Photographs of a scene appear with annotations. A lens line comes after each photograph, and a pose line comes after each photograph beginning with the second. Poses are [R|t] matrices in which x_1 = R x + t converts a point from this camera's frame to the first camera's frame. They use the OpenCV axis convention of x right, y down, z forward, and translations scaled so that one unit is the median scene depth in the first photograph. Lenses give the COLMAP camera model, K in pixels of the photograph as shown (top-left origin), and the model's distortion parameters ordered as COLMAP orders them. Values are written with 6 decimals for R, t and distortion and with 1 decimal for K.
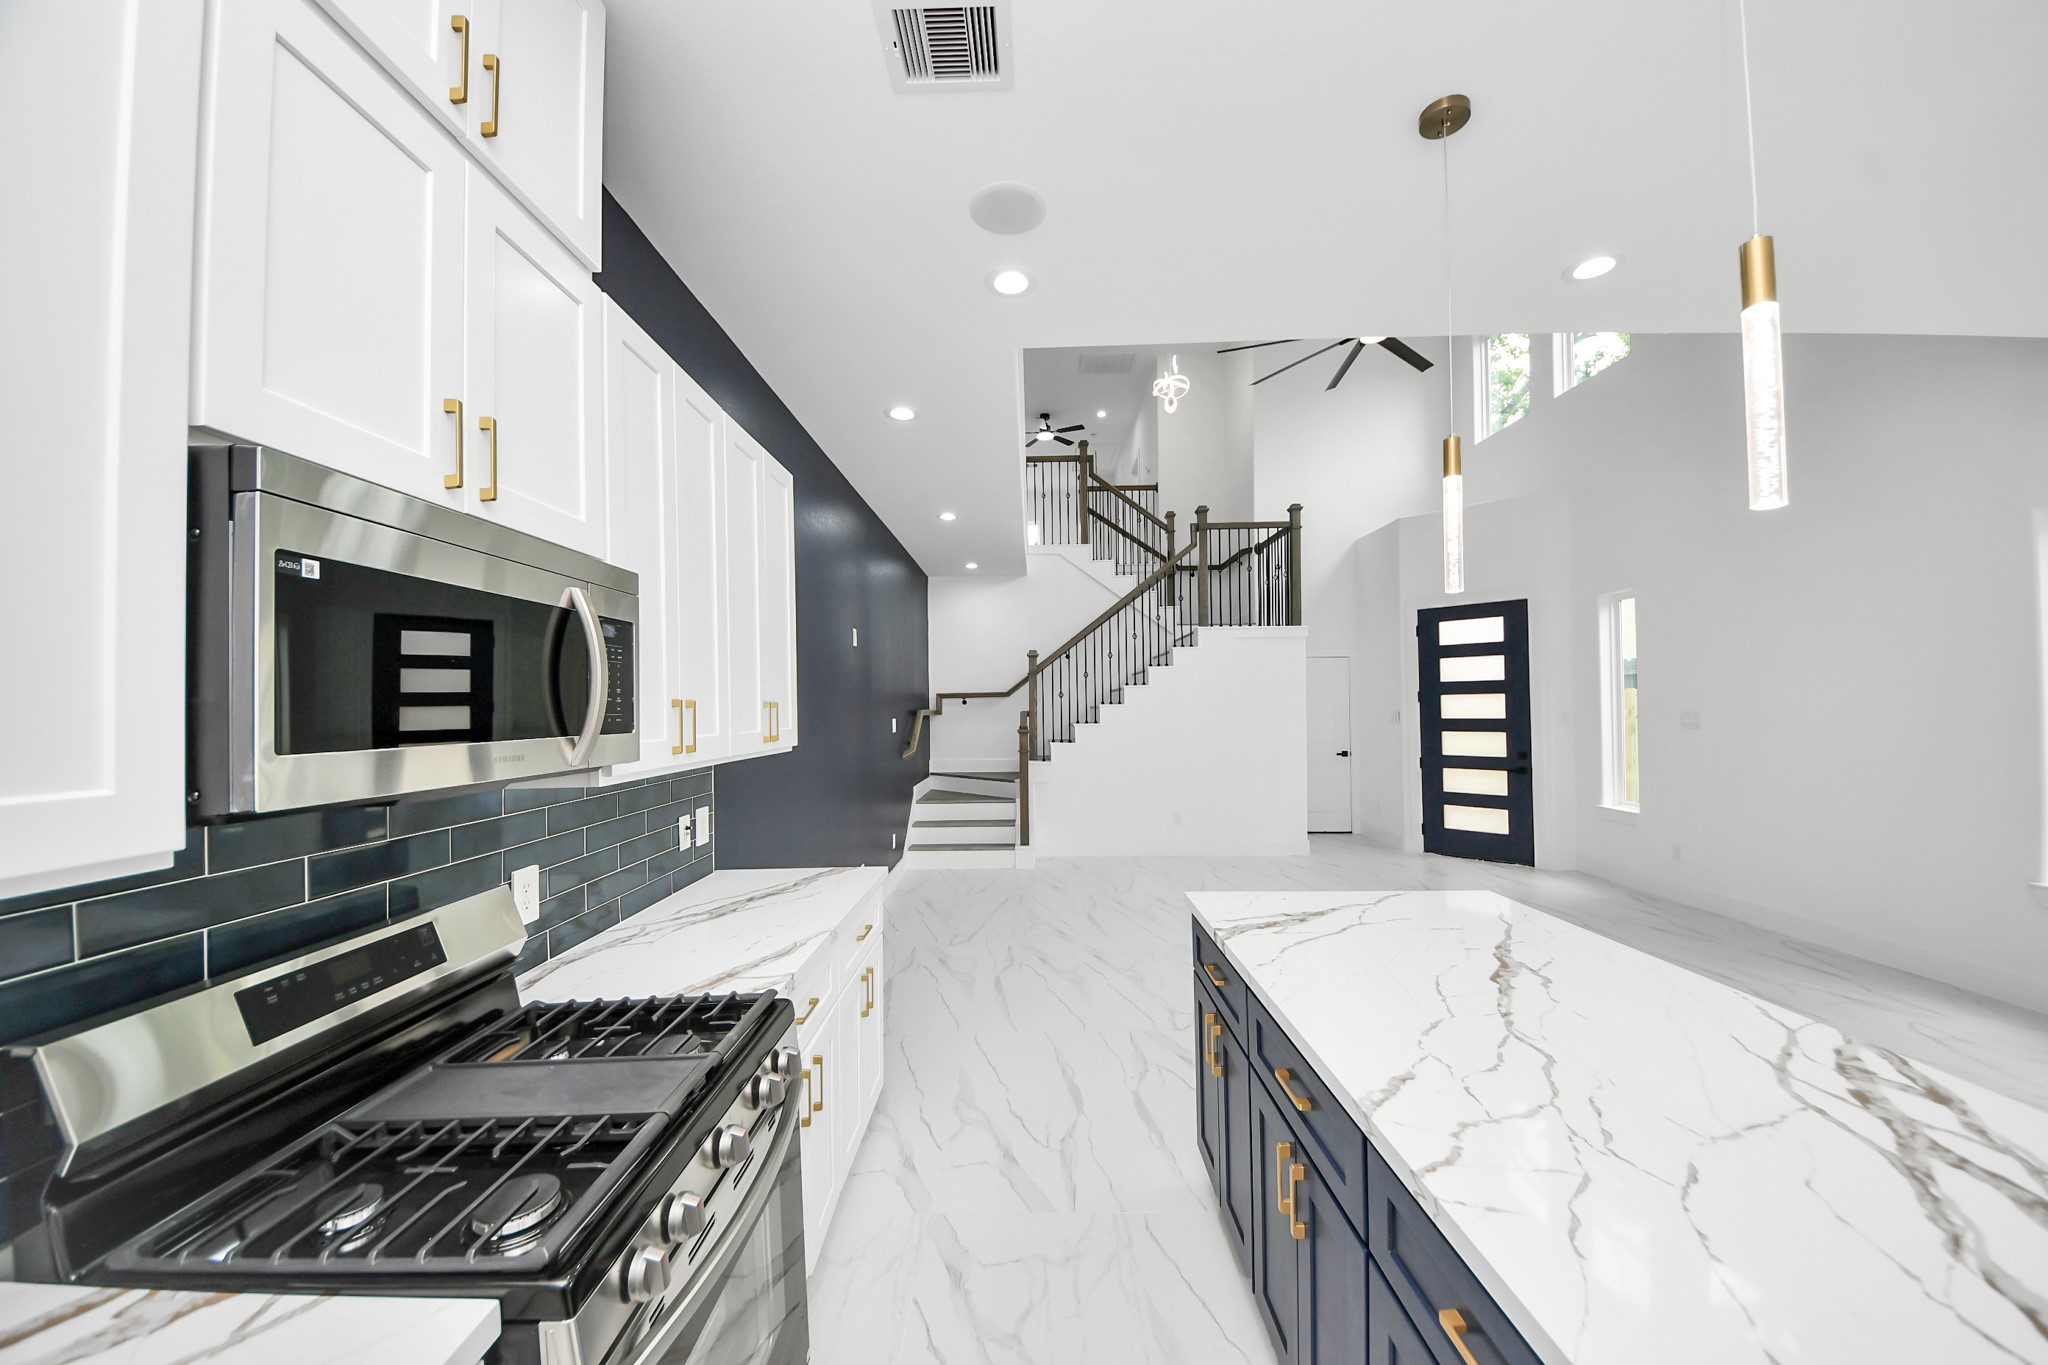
lens RADIAL K [[739.7, 0, 1011.5], [0, 739.7, 696.4], [0, 0, 1]] dist [0.004246, -0.009016]
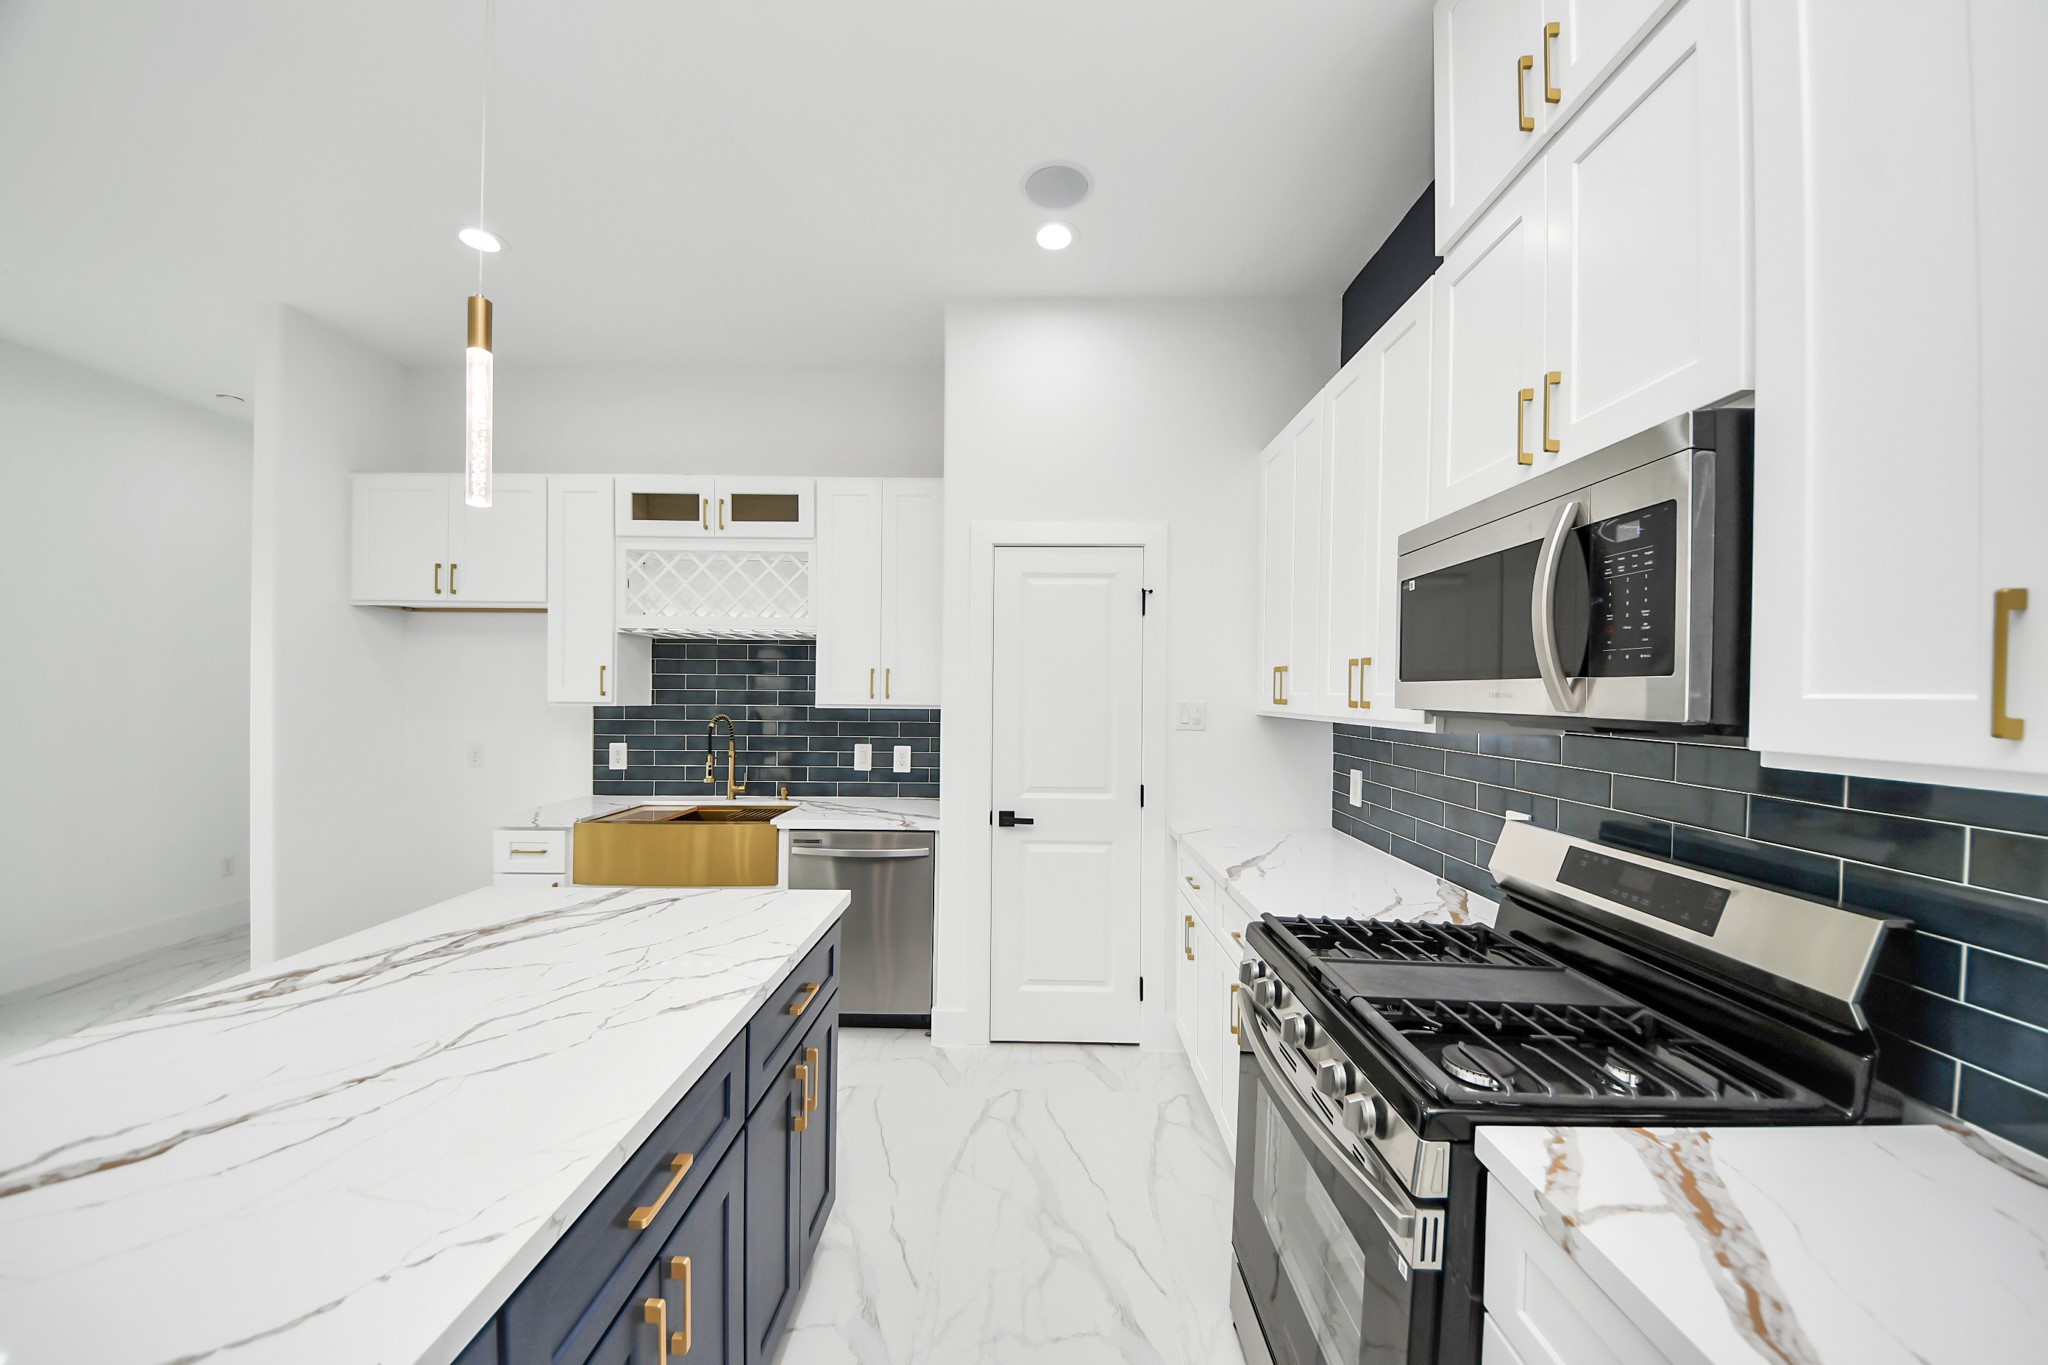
lens RADIAL K [[739.7, 0, 1015.1], [0, 739.7, 694.3], [0, 0, 1]] dist [0.004246, -0.009016]
pose [[-0.999993, 0.002588, -0.002877, 0.068003], [0.002588, 0.999997, 0.000051, 0.083127], [0.002877, 0.000044, -0.999996, 2.217731]]
